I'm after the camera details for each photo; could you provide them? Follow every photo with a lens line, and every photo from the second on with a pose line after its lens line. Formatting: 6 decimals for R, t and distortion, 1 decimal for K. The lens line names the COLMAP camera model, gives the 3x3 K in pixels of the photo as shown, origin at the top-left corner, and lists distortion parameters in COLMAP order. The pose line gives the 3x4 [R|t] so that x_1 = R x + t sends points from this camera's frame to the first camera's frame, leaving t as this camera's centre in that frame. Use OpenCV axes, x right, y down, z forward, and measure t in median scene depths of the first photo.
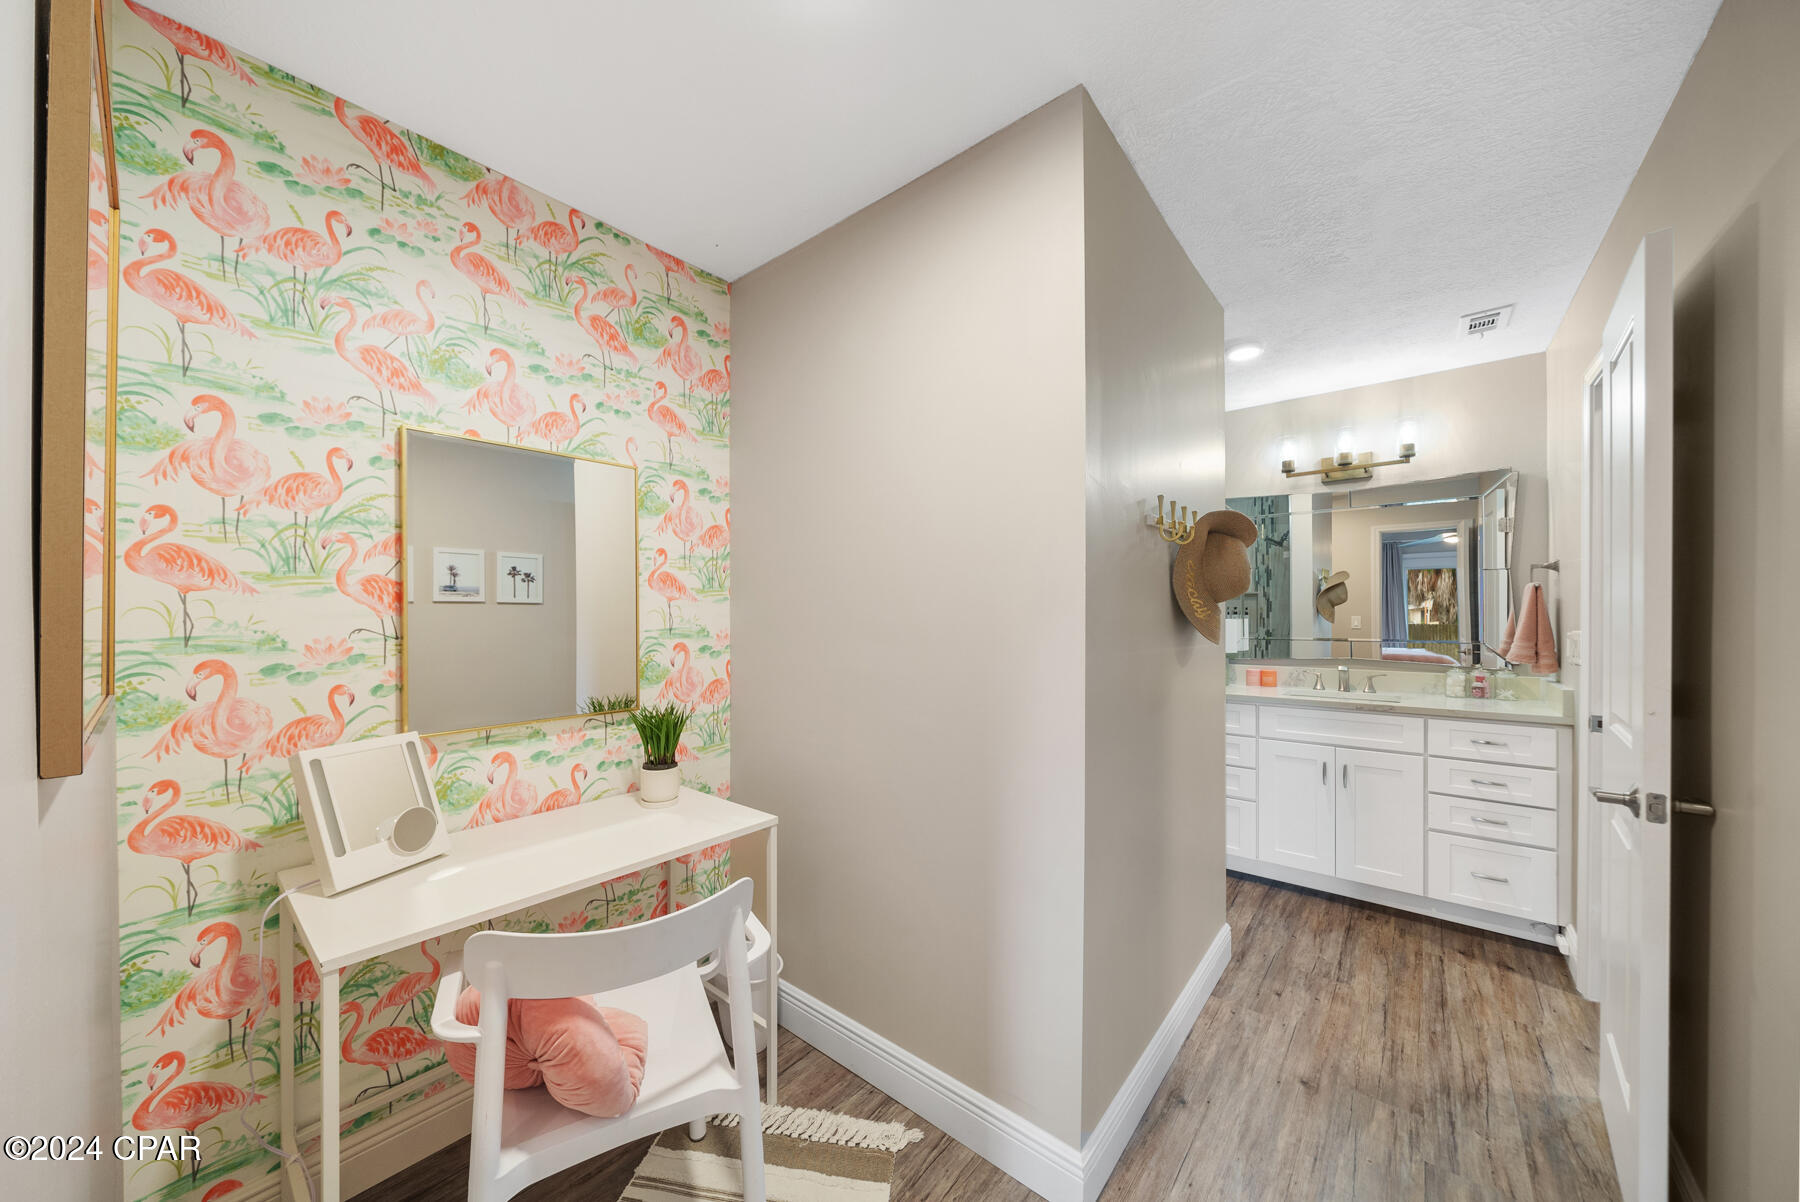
lens RADIAL K [[631.3, 0, 898.4], [0, 631.3, 617.1], [0, 0, 1]] dist [-0.008085, -0.000296]
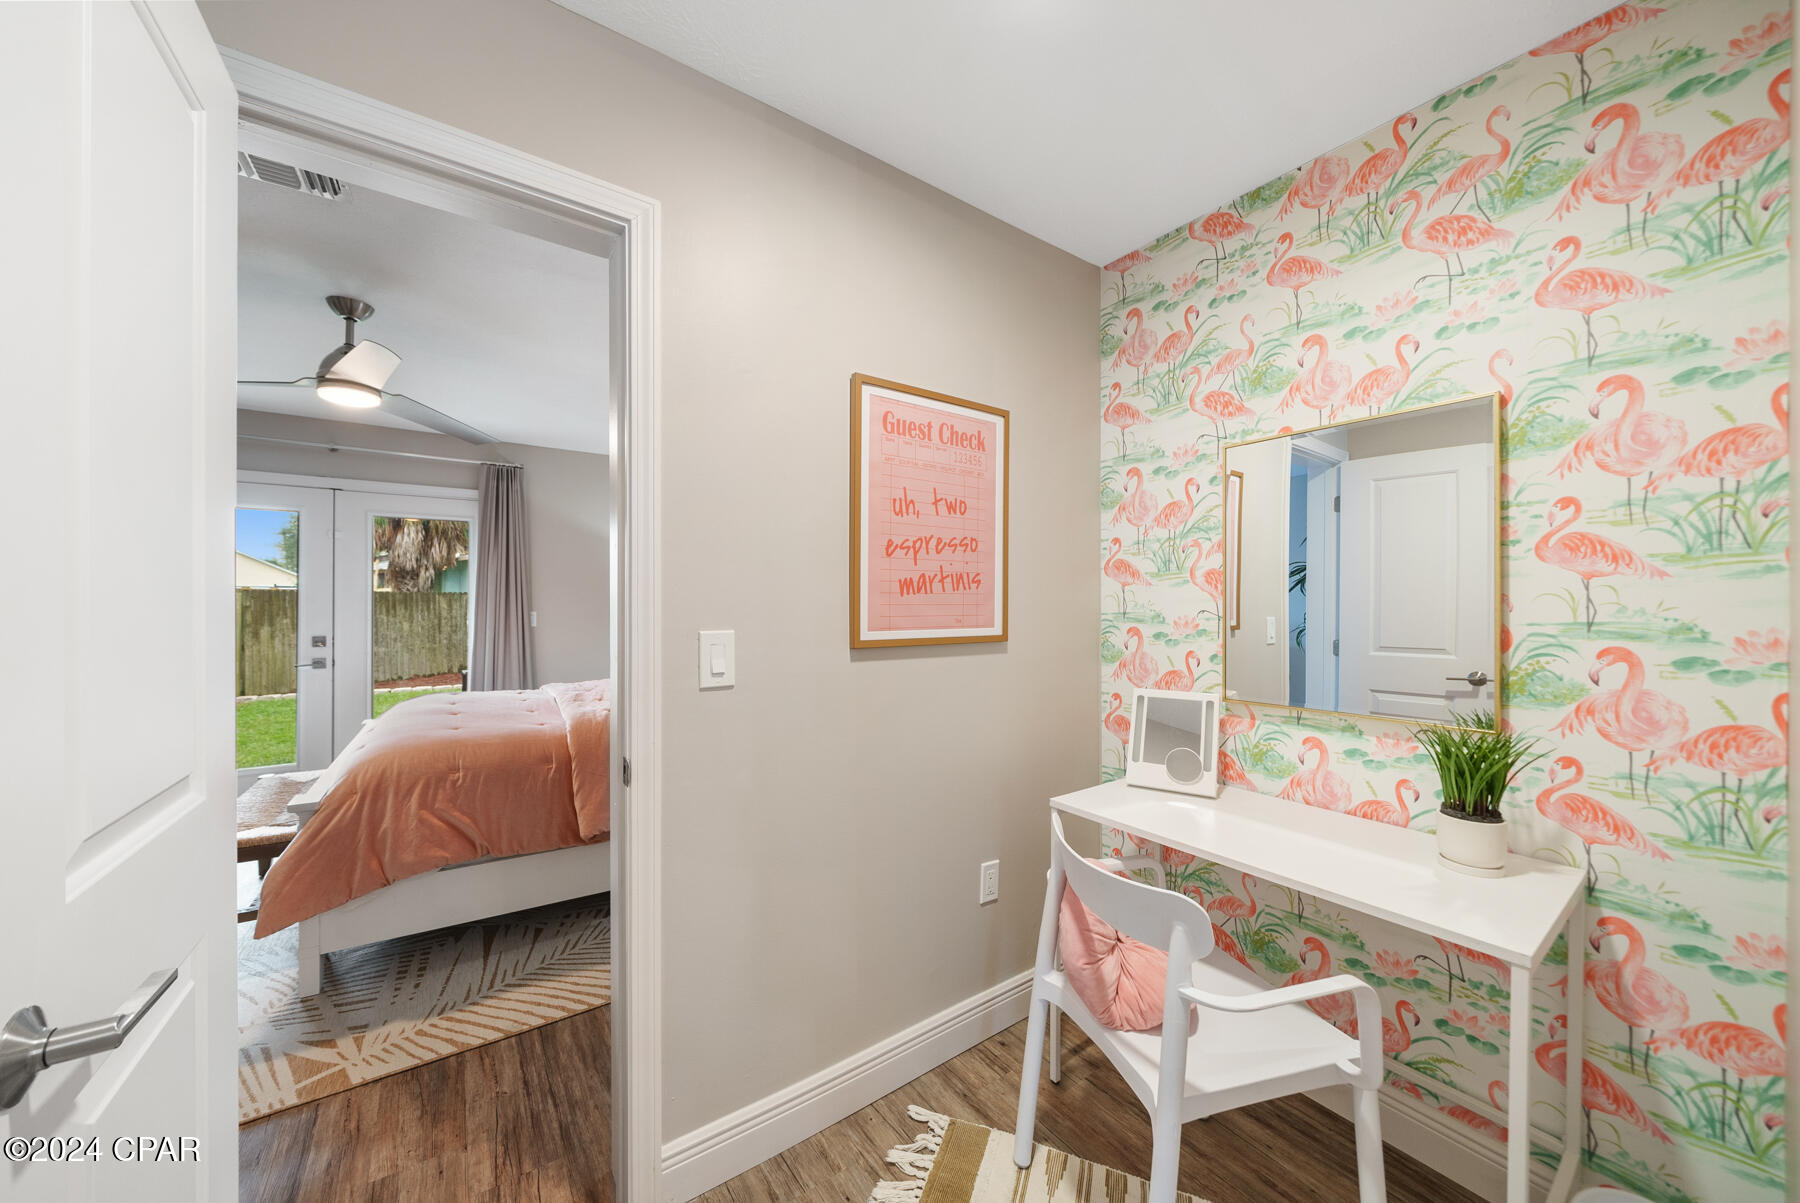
lens RADIAL K [[617.9, 0, 884.1], [0, 617.9, 605.6], [0, 0, 1]] dist [-0.005035, 0.000062]
pose [[-0.263487, 0.009754, -0.964614, 0.474161], [-0.005544, 0.999917, 0.011625, -0.002154], [0.964647, 0.008411, -0.263412, 0.570218]]
